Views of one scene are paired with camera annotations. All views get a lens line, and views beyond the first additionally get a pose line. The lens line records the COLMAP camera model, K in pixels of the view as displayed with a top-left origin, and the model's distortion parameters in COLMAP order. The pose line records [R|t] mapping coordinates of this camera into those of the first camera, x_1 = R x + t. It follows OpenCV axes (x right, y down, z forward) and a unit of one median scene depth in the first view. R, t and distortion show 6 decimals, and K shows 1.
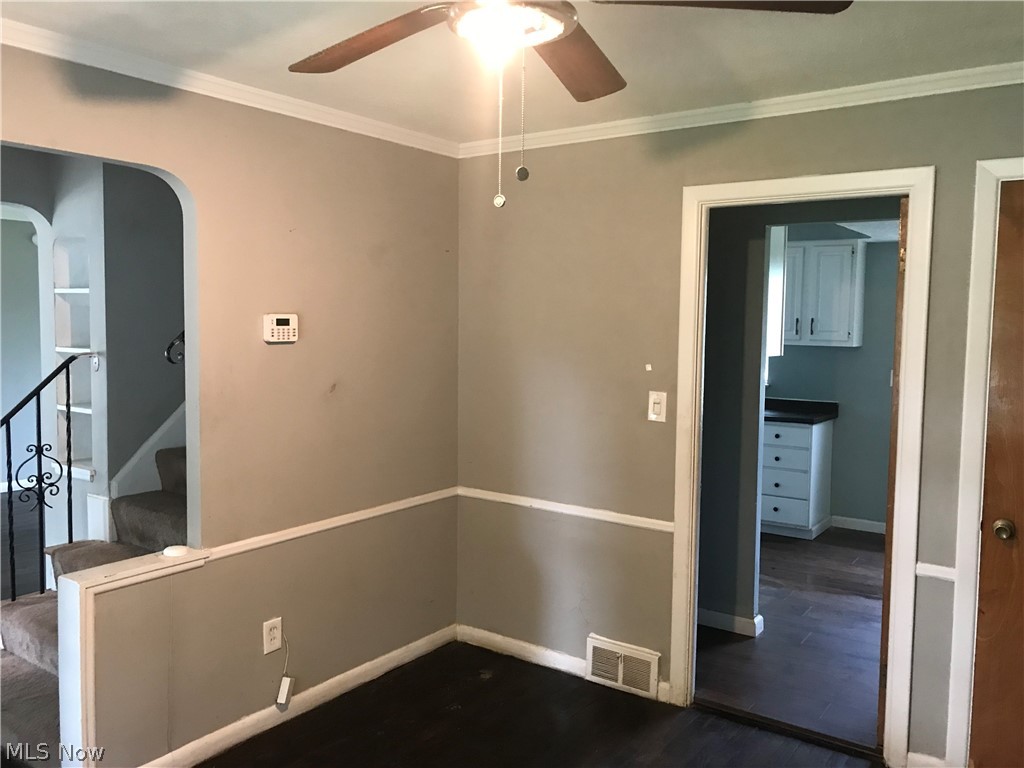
lens RADIAL K [[843.1, 0, 509.3], [0, 843.1, 382.3], [0, 0, 1]] dist [0.029463, -0.012481]
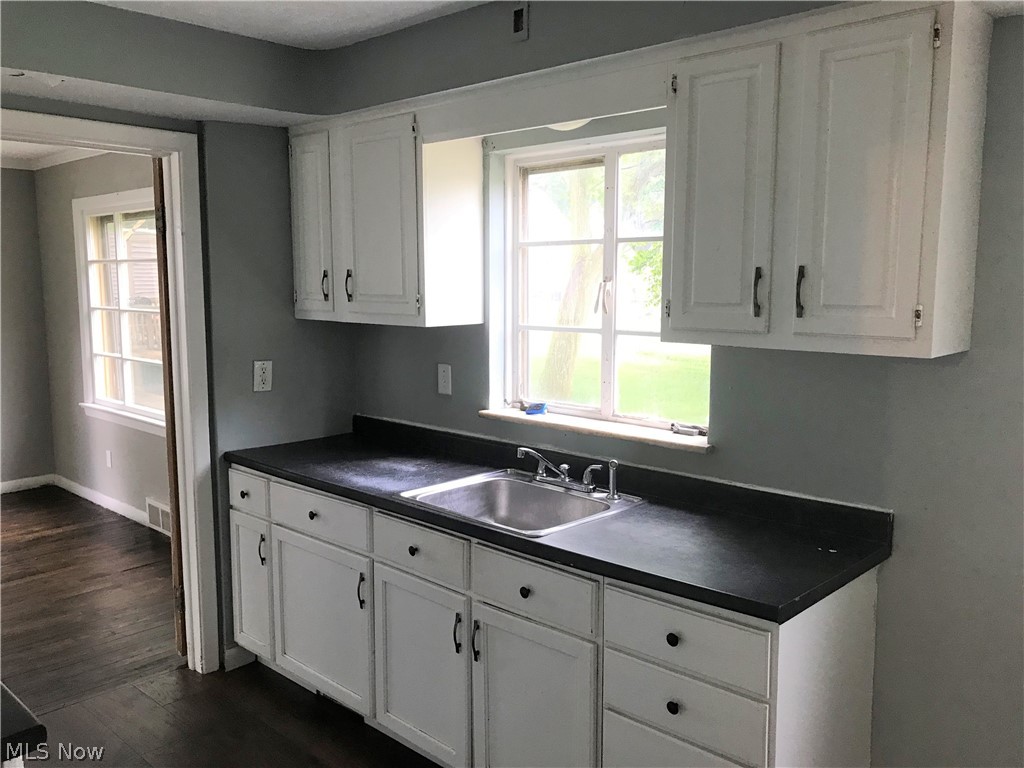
lens RADIAL K [[843.1, 0, 514.8], [0, 843.1, 384.3], [0, 0, 1]] dist [0.029463, -0.012481]
pose [[0.994476, 0.005791, -0.104803, 0.283485], [0.000129, 0.998408, 0.056400, -0.049204], [0.104963, -0.056102, 0.992892, 0.666052]]
